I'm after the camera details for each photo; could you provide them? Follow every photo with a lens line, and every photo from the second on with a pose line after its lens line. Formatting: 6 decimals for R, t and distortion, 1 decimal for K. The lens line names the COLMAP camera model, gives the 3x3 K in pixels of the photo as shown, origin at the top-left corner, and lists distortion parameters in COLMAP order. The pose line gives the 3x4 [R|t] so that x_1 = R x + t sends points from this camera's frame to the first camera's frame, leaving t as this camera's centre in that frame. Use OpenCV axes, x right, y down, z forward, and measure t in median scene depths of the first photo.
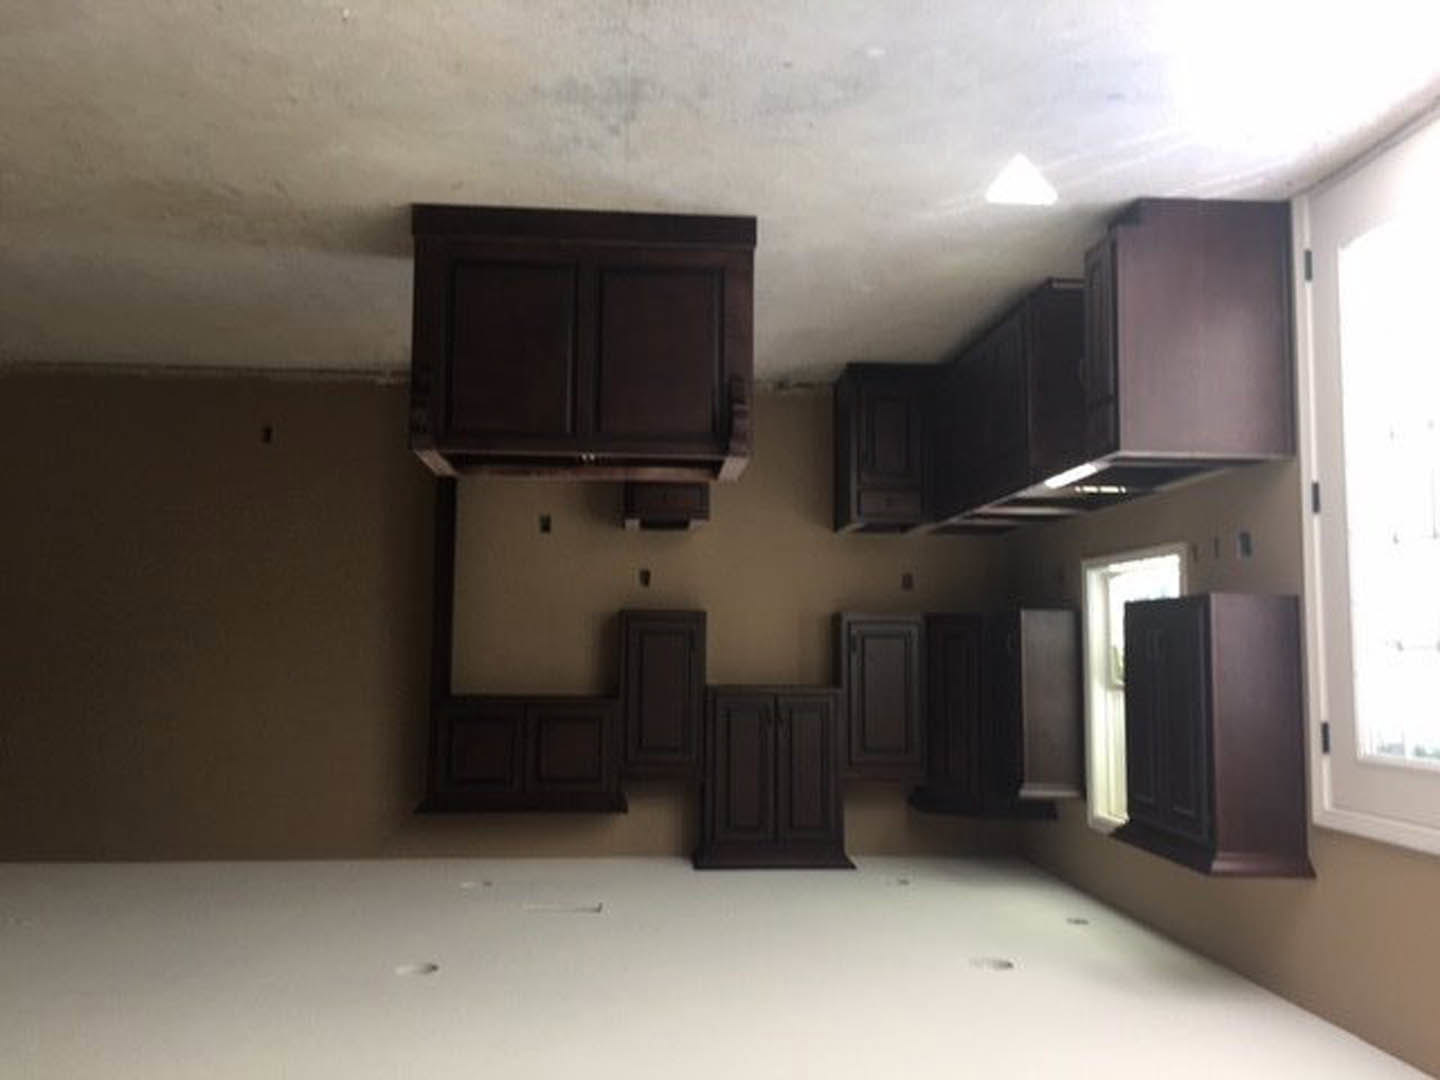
lens RADIAL K [[1190.2, 0, 720.0], [0, 1190.2, 540.0], [0, 0, 1]] dist [0.048639, 0.000154]
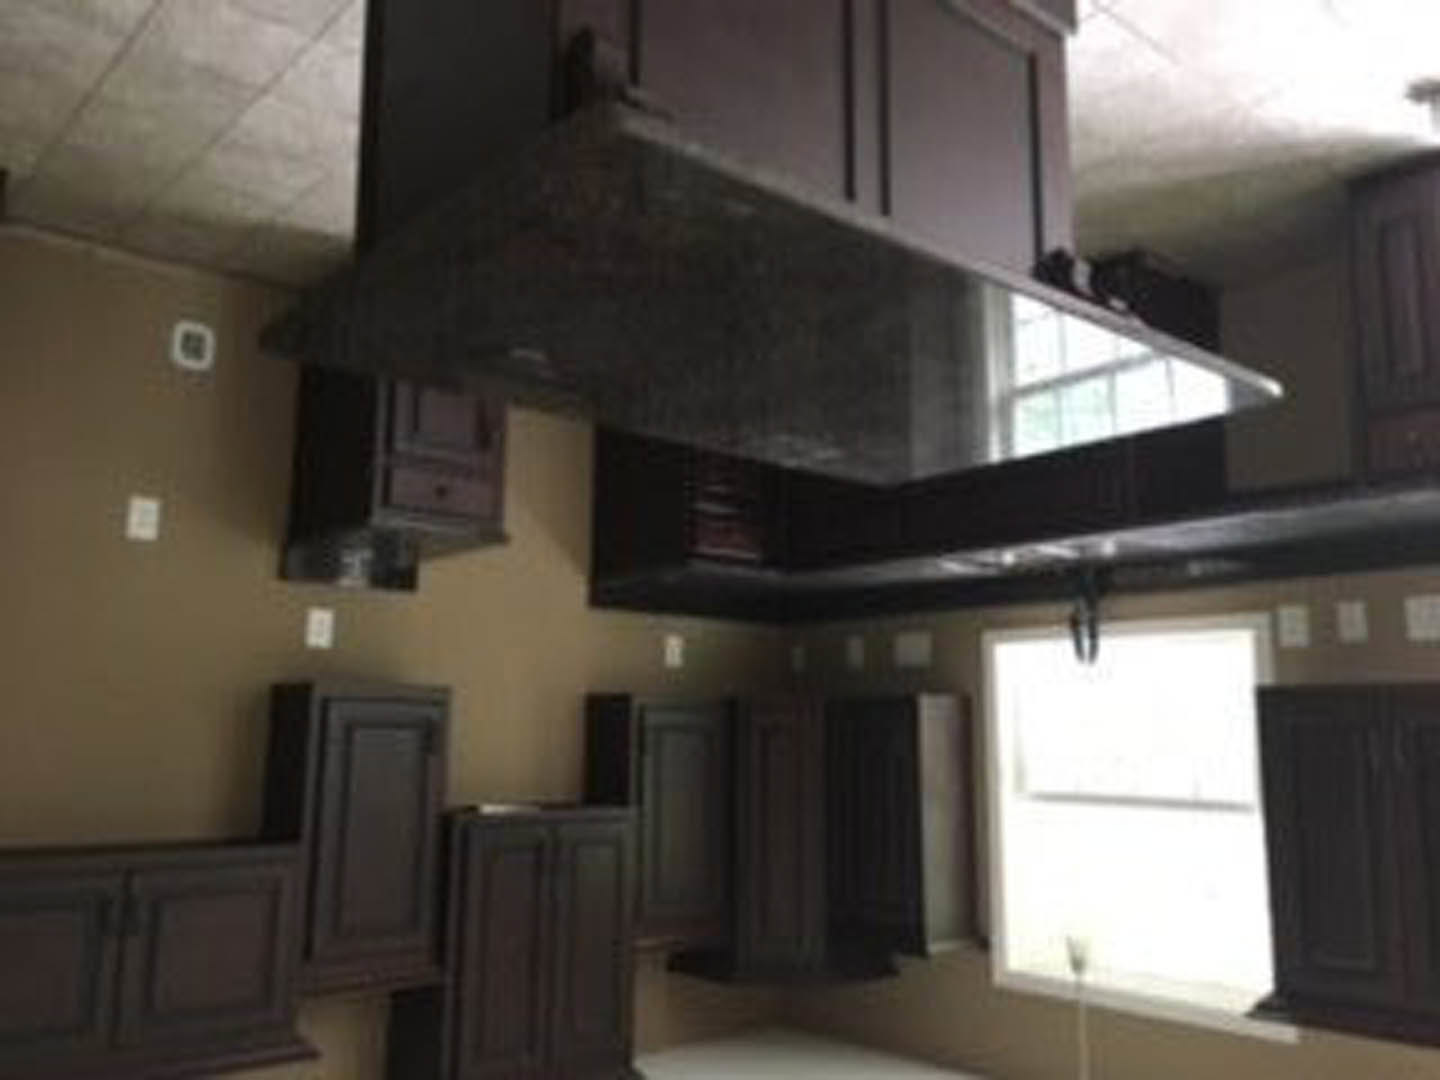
lens RADIAL K [[1228.5, 0, 692.9], [0, 1228.5, 536.5], [0, 0, 1]] dist [0.004461, 0.004092]
pose [[0.802112, 0.091704, 0.590090, -0.285947], [-0.055185, 0.995293, -0.079661, 0.026708], [-0.594618, 0.031333, 0.803398, 0.427158]]
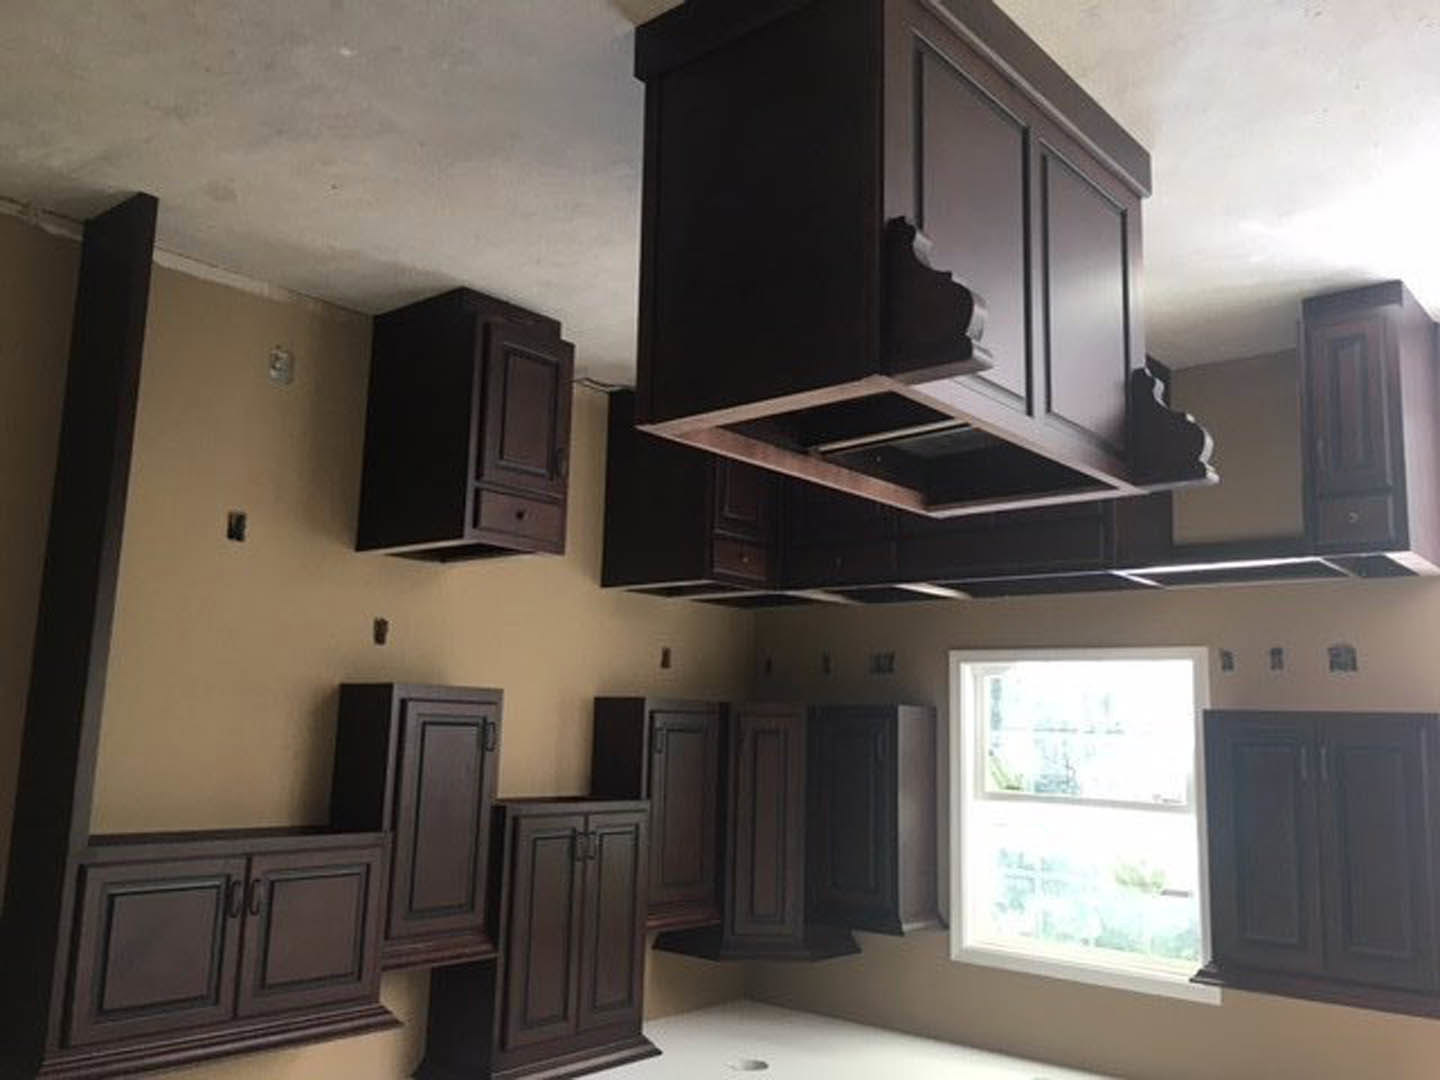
lens RADIAL K [[1190.2, 0, 720.0], [0, 1190.2, 540.0], [0, 0, 1]] dist [0.048639, 0.000154]
pose [[0.703621, 0.123381, 0.699781, -0.401397], [-0.085961, 0.992357, -0.088534, 0.025286], [-0.705356, 0.002140, 0.708850, 0.443121]]
